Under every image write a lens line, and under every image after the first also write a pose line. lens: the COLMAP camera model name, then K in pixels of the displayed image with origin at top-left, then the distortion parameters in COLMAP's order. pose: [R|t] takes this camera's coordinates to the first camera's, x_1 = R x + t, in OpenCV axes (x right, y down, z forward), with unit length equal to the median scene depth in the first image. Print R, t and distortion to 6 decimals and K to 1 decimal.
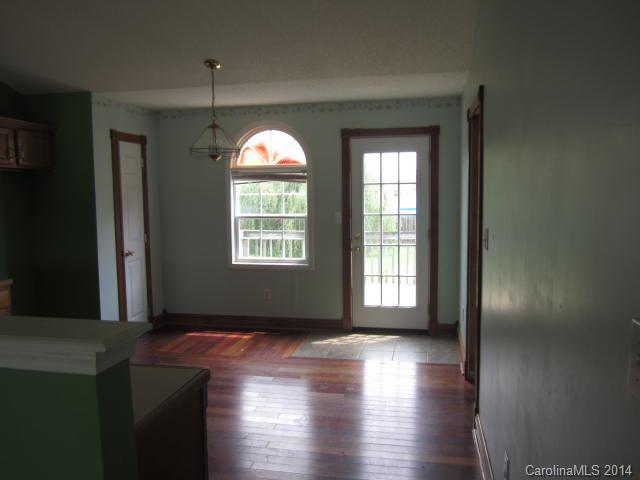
lens RADIAL K [[519.5, 0, 320.0], [0, 519.5, 240.0], [0, 0, 1]] dist [-0.057841, -0.001950]
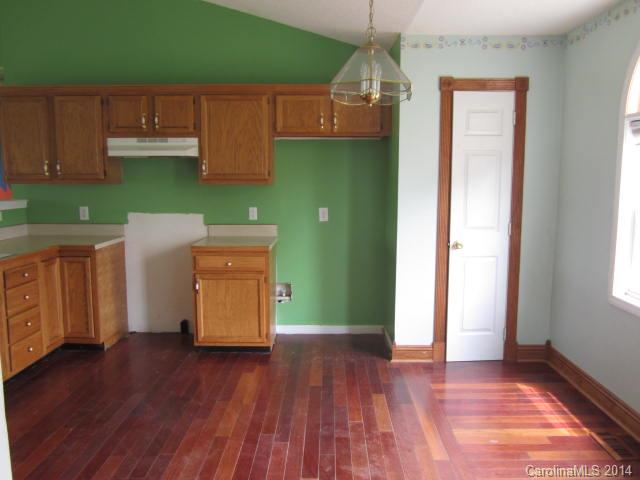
lens RADIAL K [[519.5, 0, 320.0], [0, 519.5, 240.0], [0, 0, 1]] dist [-0.057841, -0.001950]
pose [[0.183720, 0.128263, -0.974574, 0.310535], [-0.093426, 0.989241, 0.112582, -0.045712], [0.978529, 0.070367, 0.193727, 0.663679]]
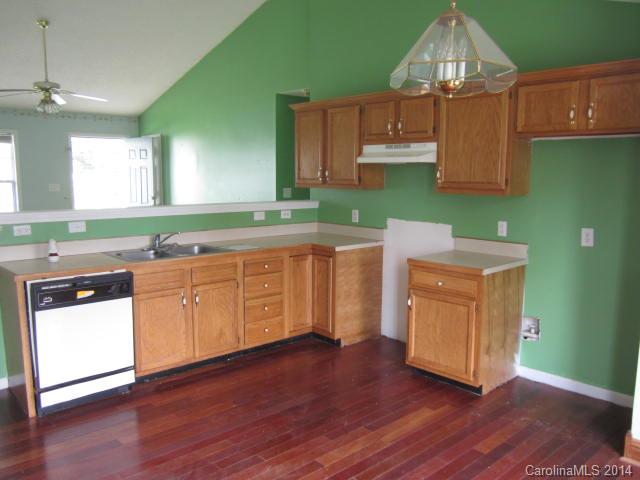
lens RADIAL K [[519.5, 0, 320.0], [0, 519.5, 240.0], [0, 0, 1]] dist [-0.057841, -0.001950]
pose [[-0.590845, 0.105736, -0.799827, 0.174667], [-0.073811, 0.980133, 0.184097, -0.082402], [0.803402, 0.167808, -0.571302, 0.939894]]
